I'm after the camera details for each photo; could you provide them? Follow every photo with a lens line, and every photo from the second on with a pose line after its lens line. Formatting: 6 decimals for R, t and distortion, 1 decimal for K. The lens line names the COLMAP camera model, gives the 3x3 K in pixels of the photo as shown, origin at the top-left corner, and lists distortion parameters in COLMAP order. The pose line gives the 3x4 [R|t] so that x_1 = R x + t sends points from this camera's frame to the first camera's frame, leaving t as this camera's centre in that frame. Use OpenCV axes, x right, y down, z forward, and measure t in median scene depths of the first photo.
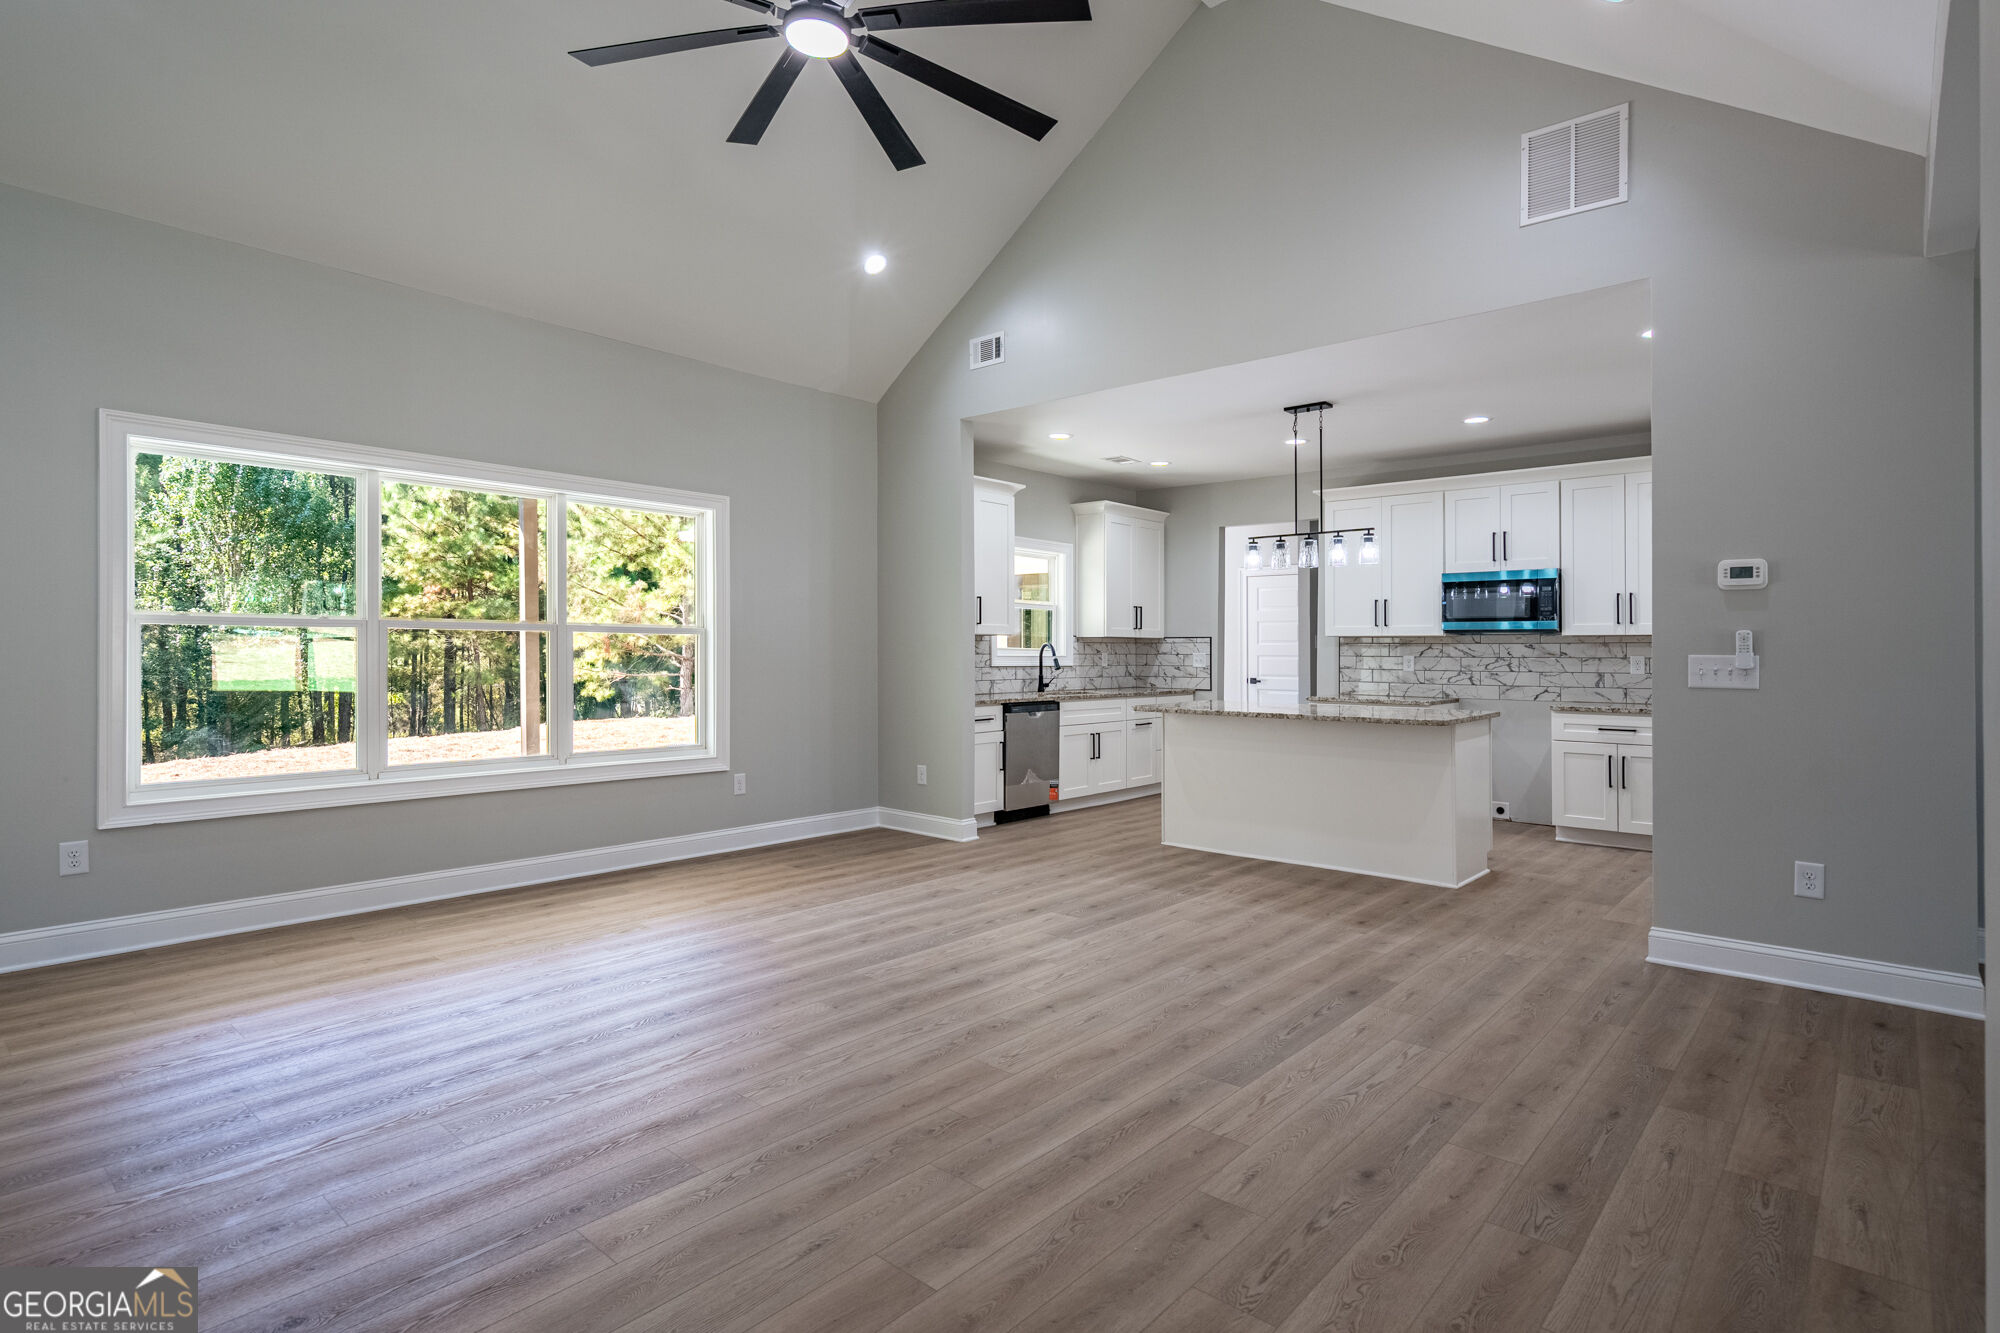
lens RADIAL K [[1018.4, 0, 1000.0], [0, 1018.4, 666.5], [0, 0, 1]] dist [-0.051915, -0.000035]
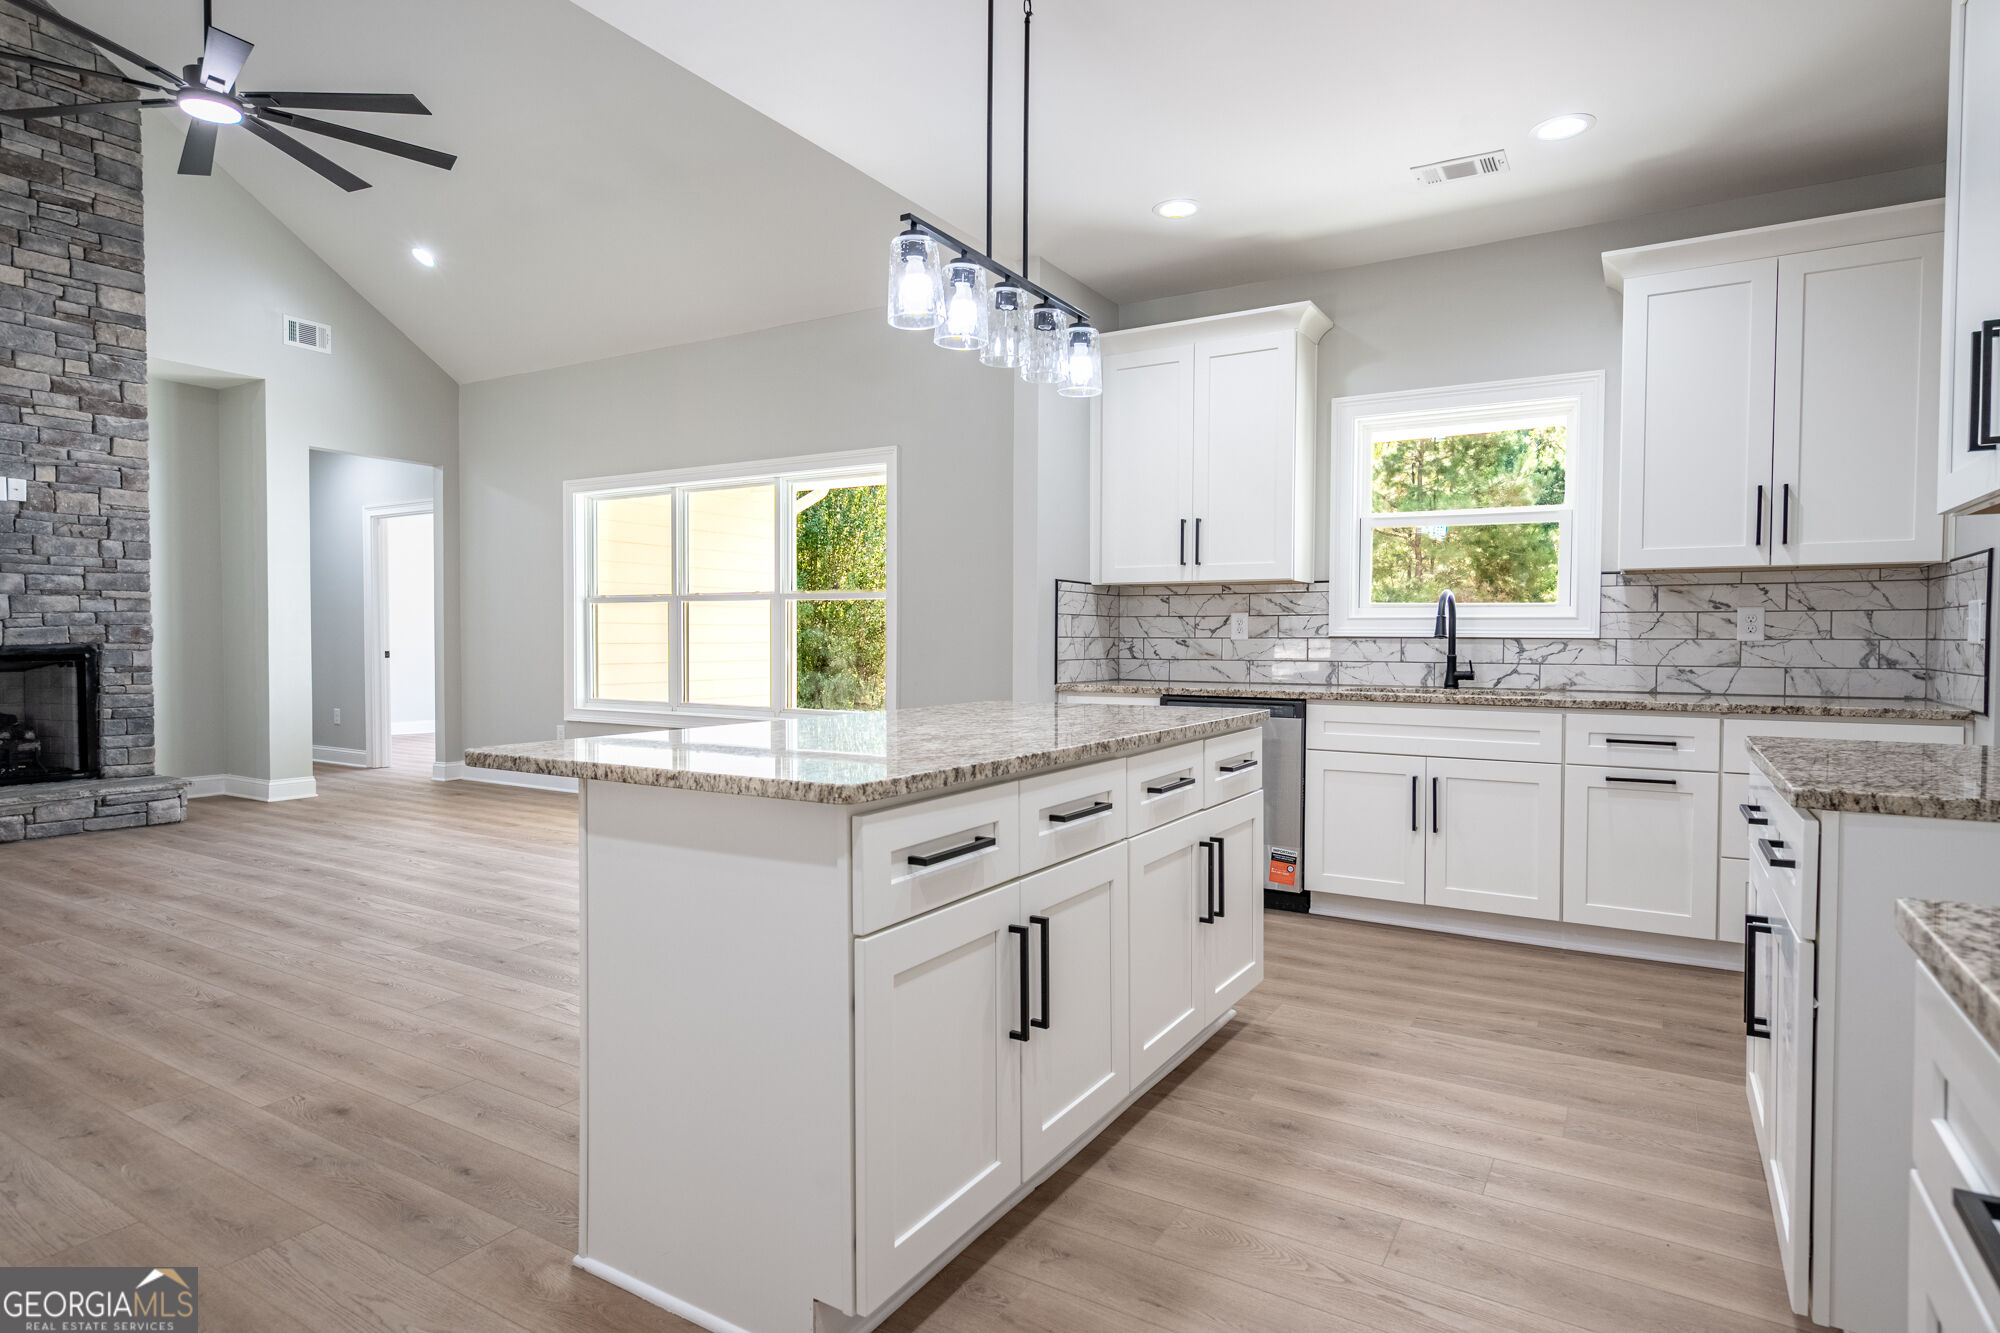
lens RADIAL K [[1095.3, 0, 1000.0], [0, 1095.3, 666.5], [0, 0, 1]] dist [0.020846, 0.000934]
pose [[0.168306, 0.024660, -0.985426, 0.514885], [-0.015921, 0.999625, 0.022296, 0.005280], [0.985606, 0.011936, 0.168636, 0.657096]]
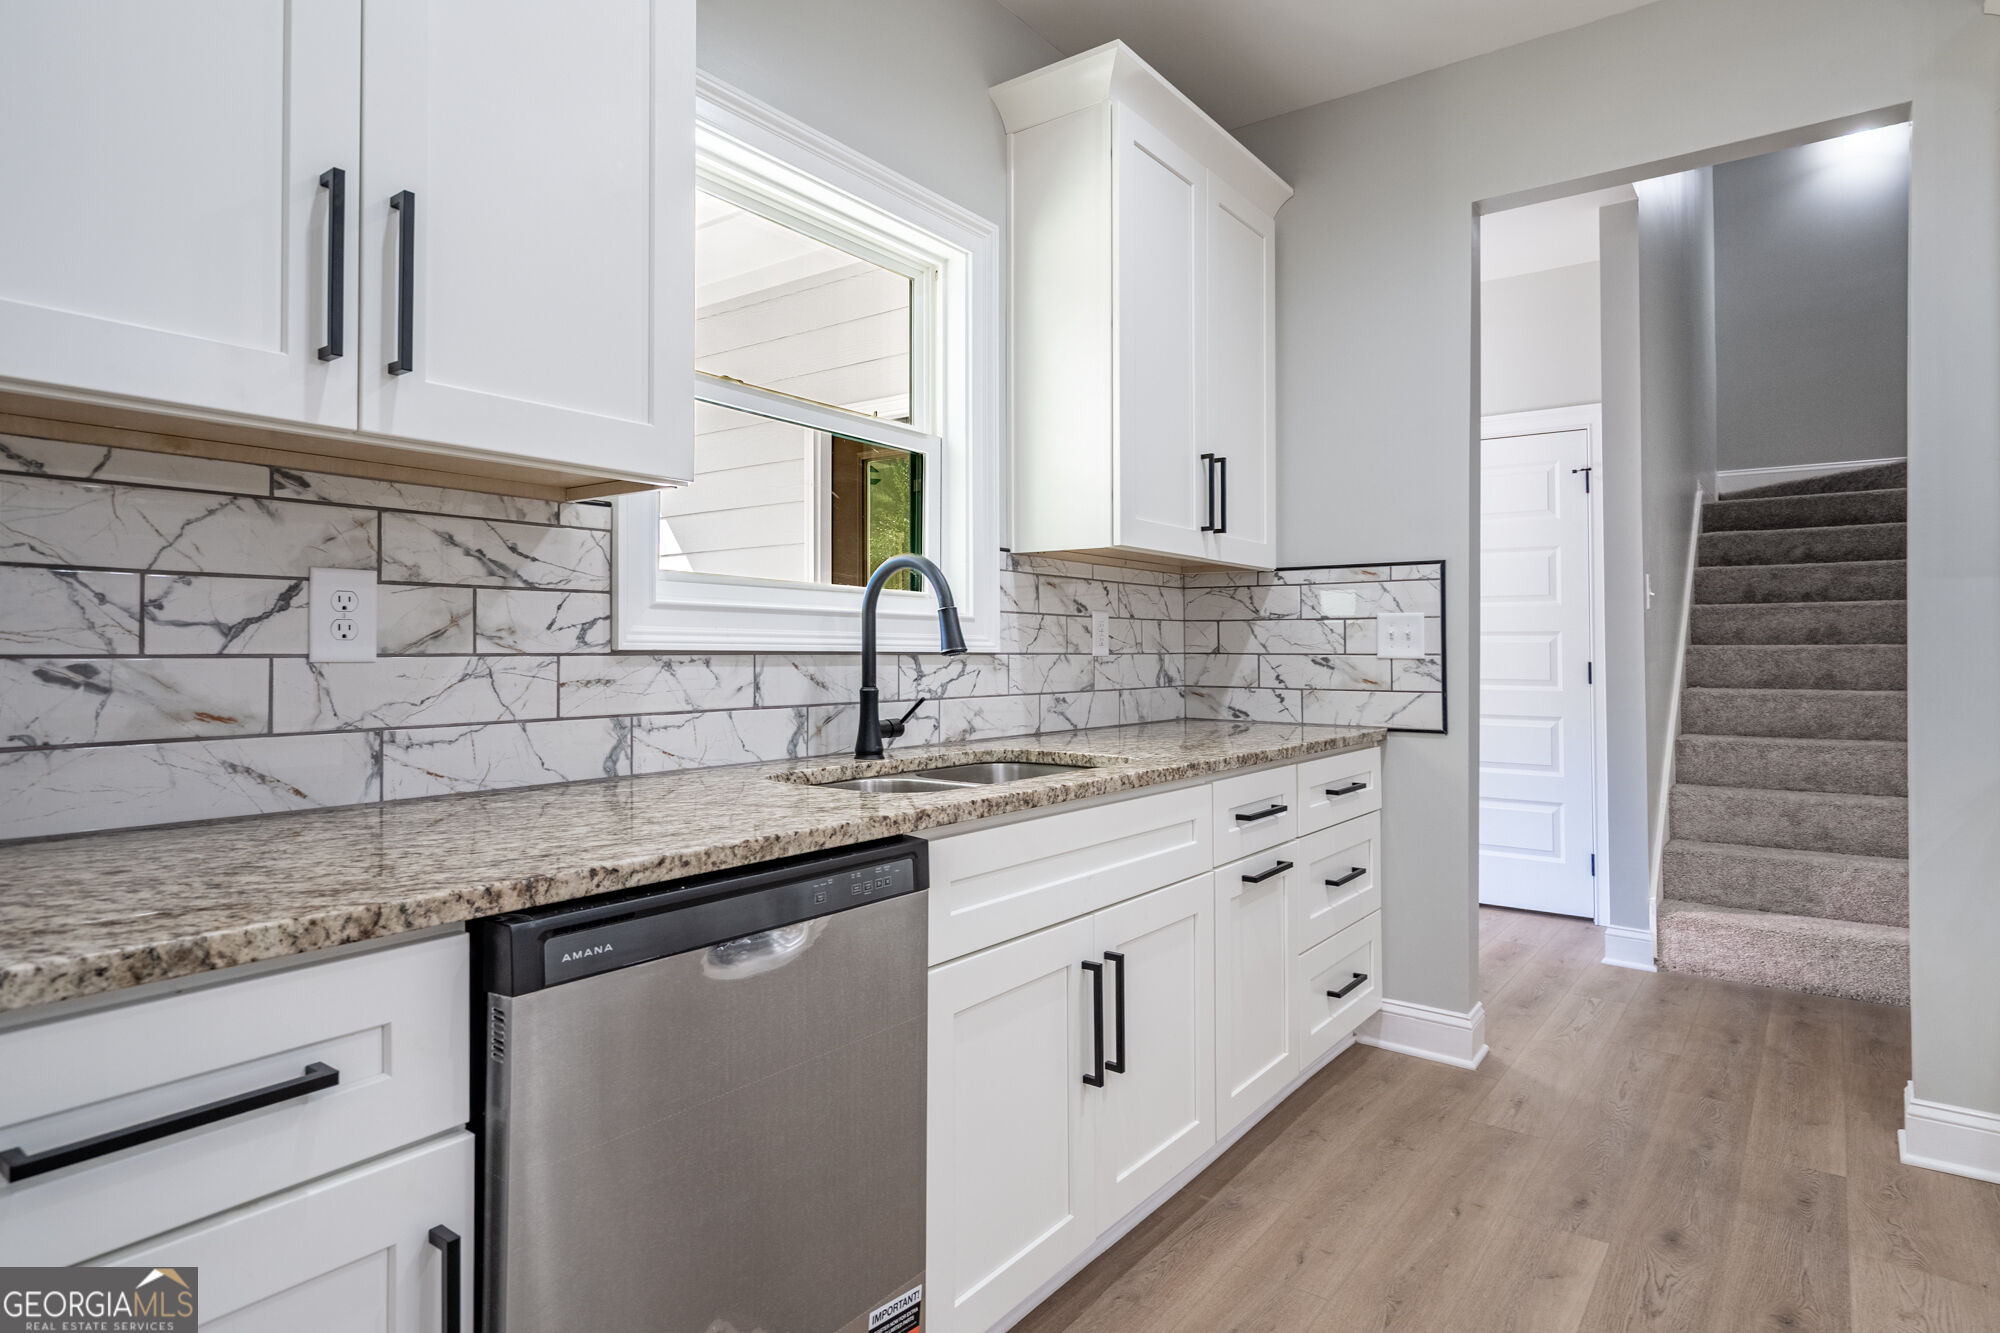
lens RADIAL K [[1098.3, 0, 1004.4], [0, 1098.3, 629.9], [0, 0, 1]] dist [0.001693, 0.000533]
pose [[0.996551, 0.001998, 0.082963, 0.048345], [0.000638, 0.999496, -0.031734, 0.002624], [-0.082985, 0.031677, 0.996047, 0.701404]]
